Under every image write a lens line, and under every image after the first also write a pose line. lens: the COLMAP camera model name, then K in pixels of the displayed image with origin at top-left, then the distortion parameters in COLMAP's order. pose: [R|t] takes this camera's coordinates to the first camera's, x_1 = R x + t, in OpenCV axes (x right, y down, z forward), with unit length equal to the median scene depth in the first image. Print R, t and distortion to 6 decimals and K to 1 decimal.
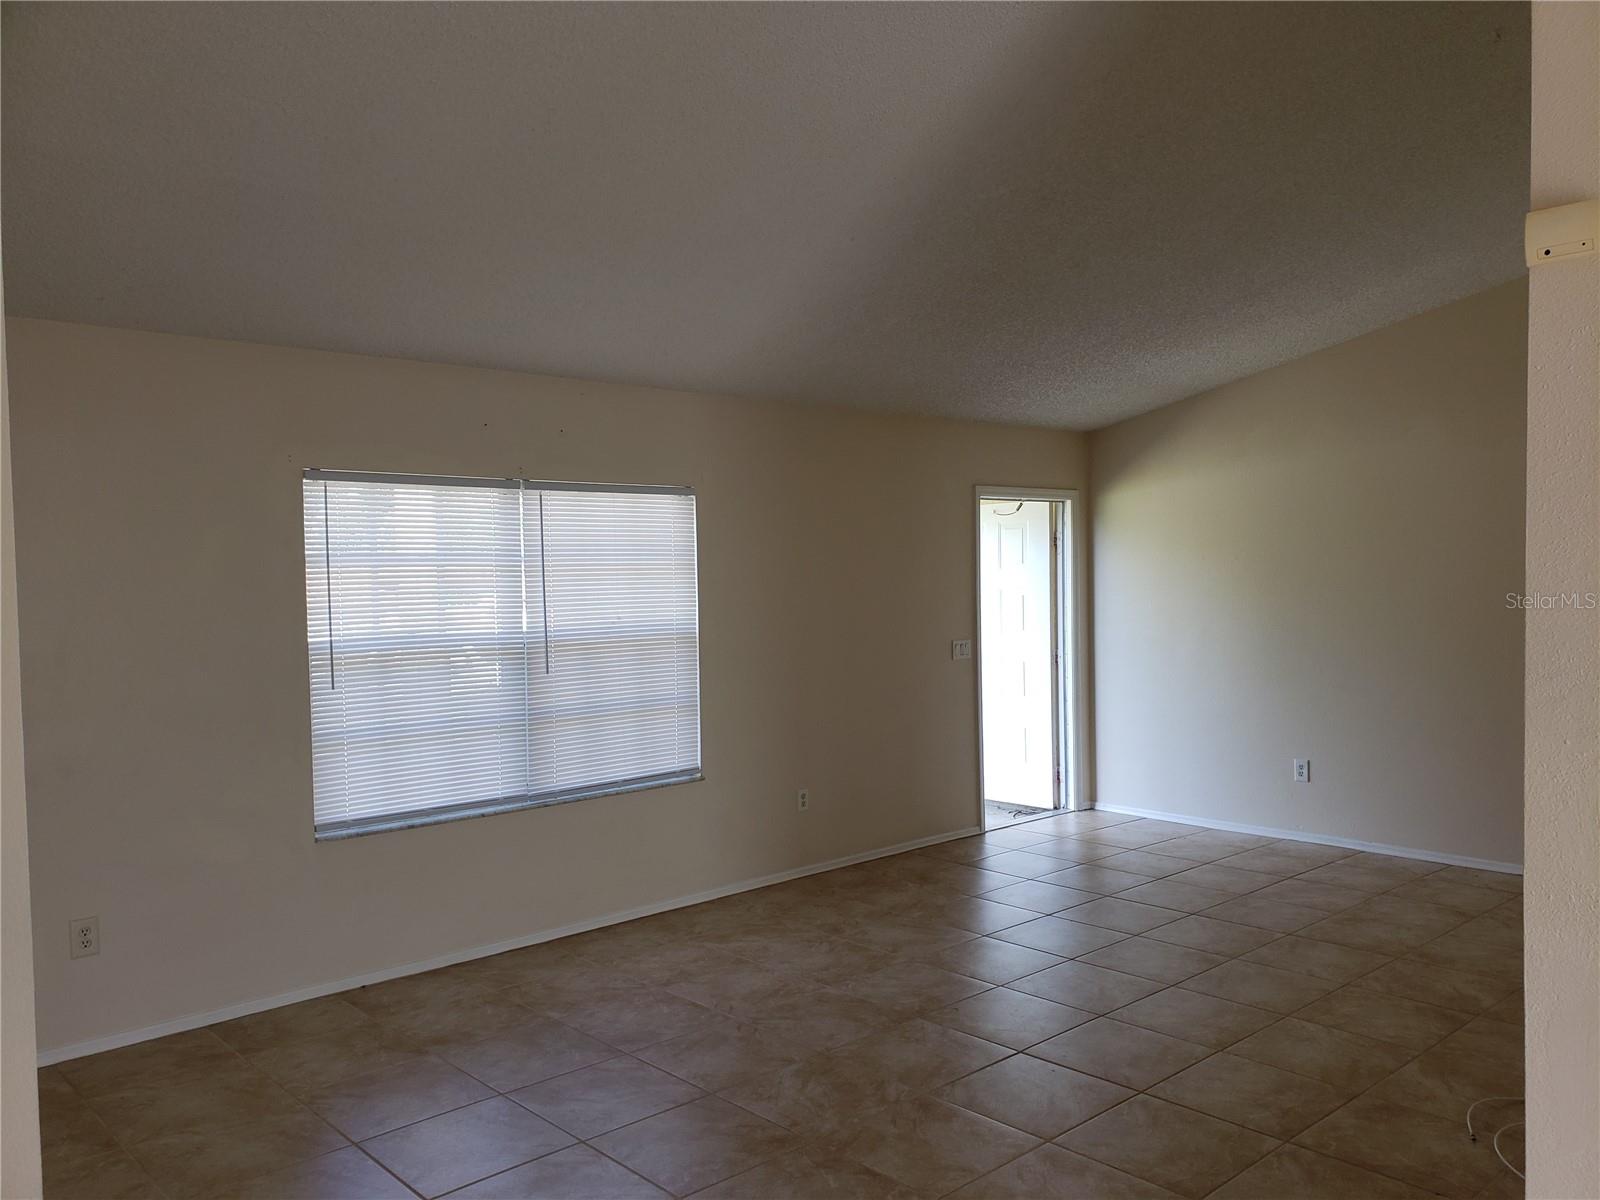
lens RADIAL K [[1250.4, 0, 798.9], [0, 1250.4, 607.0], [0, 0, 1]] dist [0.025513, 0.011489]
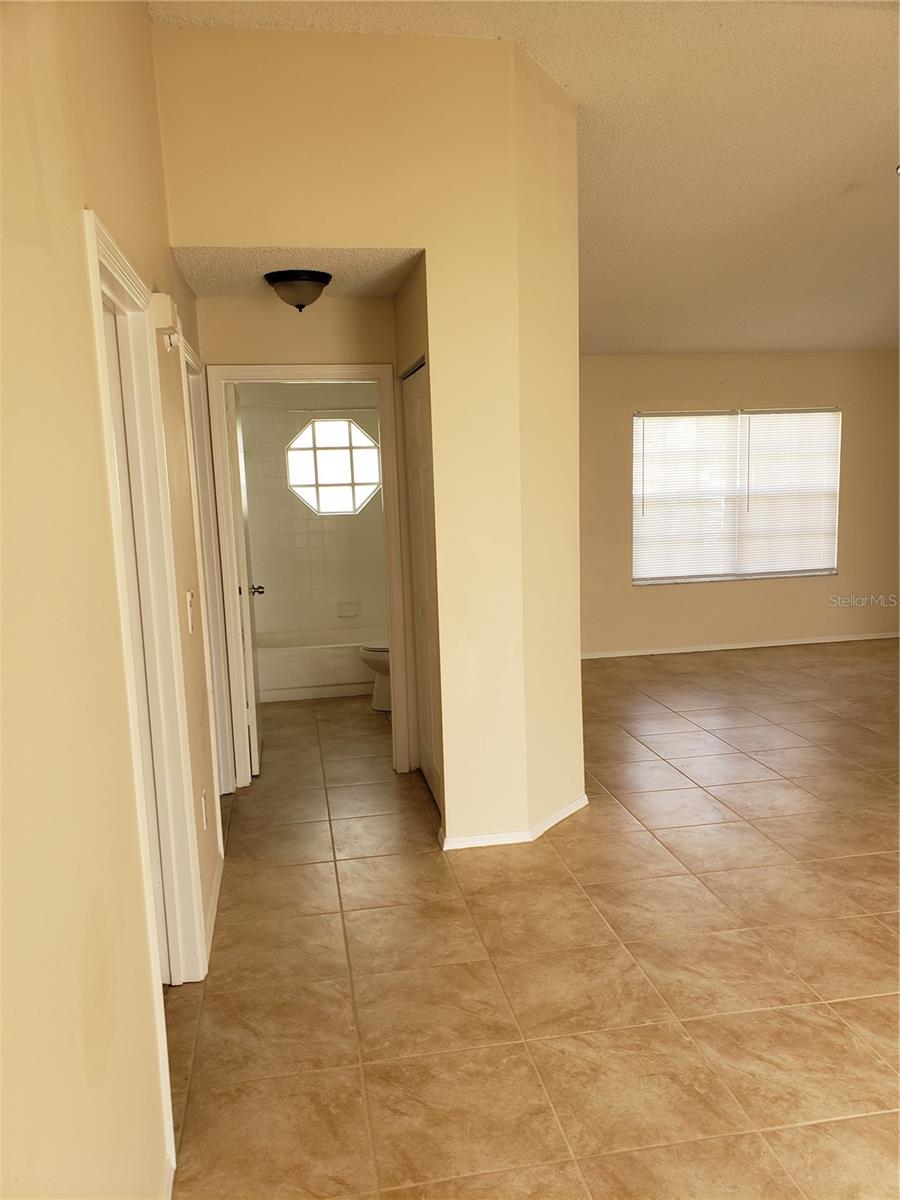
lens RADIAL K [[937.8, 0, 454.4], [0, 937.8, 611.9], [0, 0, 1]] dist [0.025513, 0.011489]
pose [[0.854140, 0.074792, -0.514637, 0.179329], [-0.003296, 0.990363, 0.138459, 0.006714], [0.520033, -0.116567, 0.846155, -0.510298]]
